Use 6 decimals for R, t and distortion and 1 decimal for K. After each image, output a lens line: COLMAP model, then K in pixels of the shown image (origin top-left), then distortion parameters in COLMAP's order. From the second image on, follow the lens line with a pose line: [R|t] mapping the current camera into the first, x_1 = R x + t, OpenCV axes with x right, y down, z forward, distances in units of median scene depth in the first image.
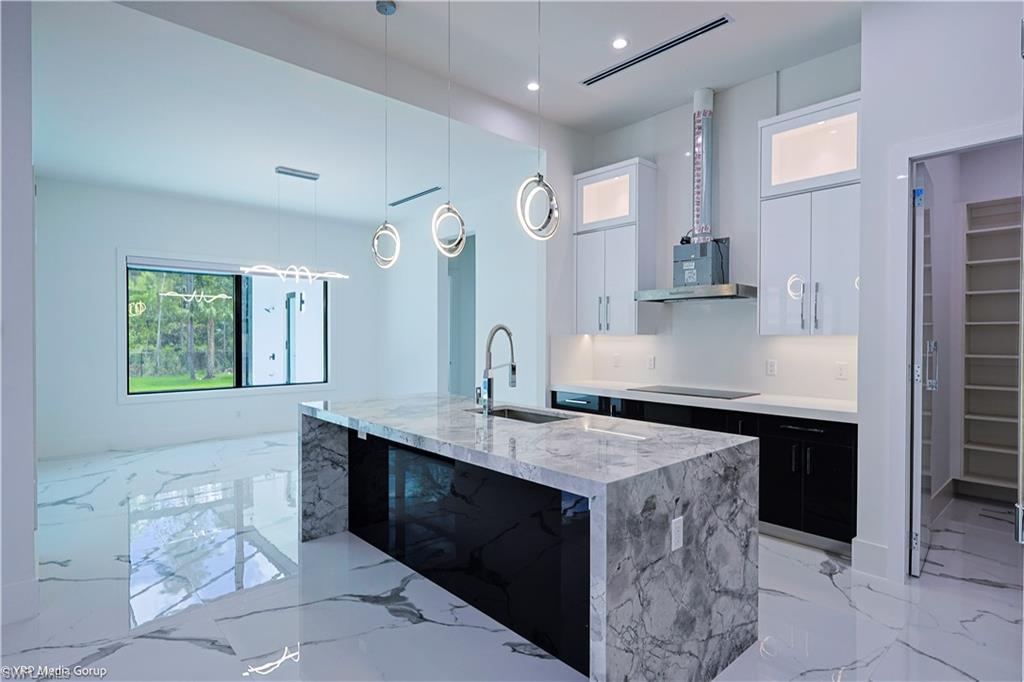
lens RADIAL K [[529.1, 0, 511.8], [0, 529.1, 341.2], [0, 0, 1]] dist [0.000100, 0.000464]
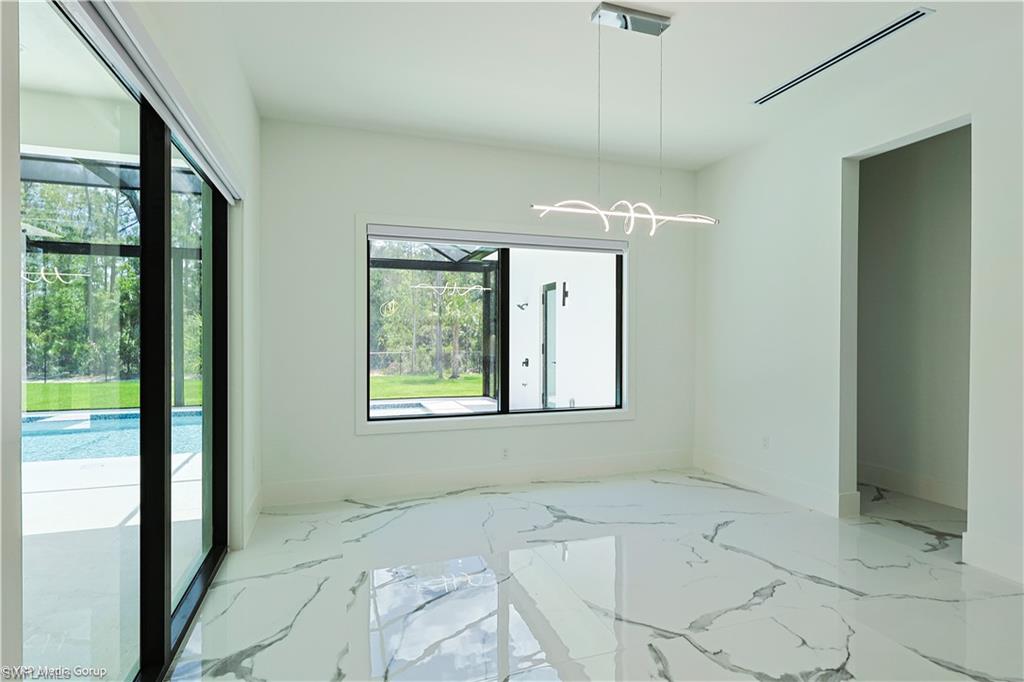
lens RADIAL K [[529.1, 0, 512.5], [0, 529.1, 343.1], [0, 0, 1]] dist [0.000100, 0.000464]
pose [[0.918723, 0.003567, -0.394887, -0.380850], [-0.003122, 0.999994, 0.001770, -0.007934], [0.394891, -0.000393, 0.918728, 0.602679]]
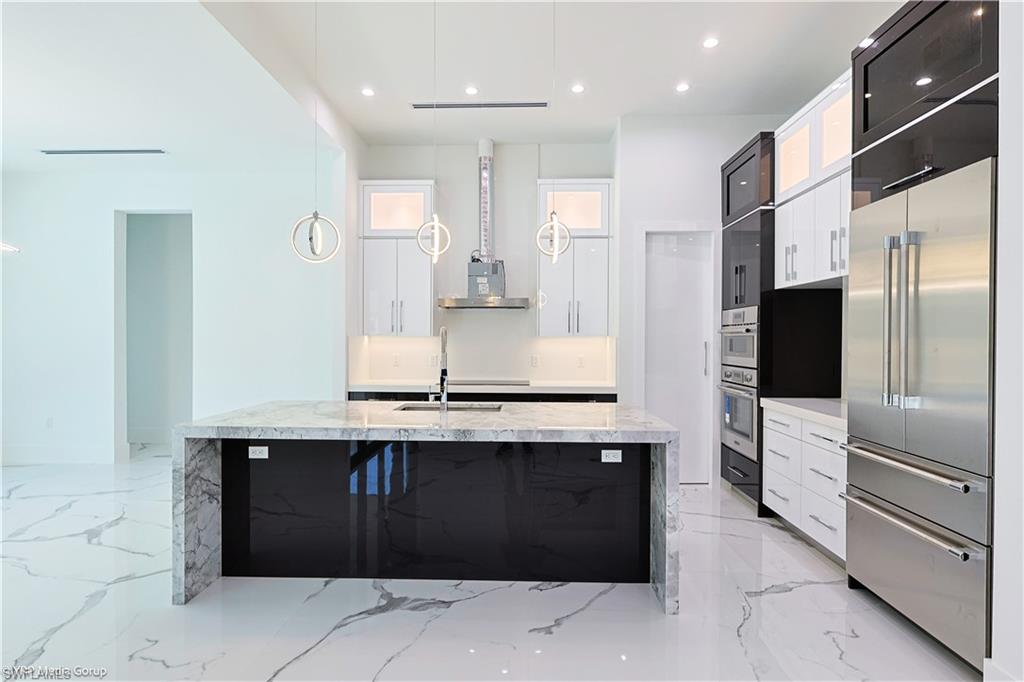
lens RADIAL K [[529.1, 0, 510.1], [0, 529.1, 340.8], [0, 0, 1]] dist [0.000100, 0.000464]
pose [[0.695972, -0.004291, 0.718056, -0.473047], [0.005345, 0.999985, 0.000796, -0.002519], [-0.718049, 0.003284, 0.695985, 0.091263]]
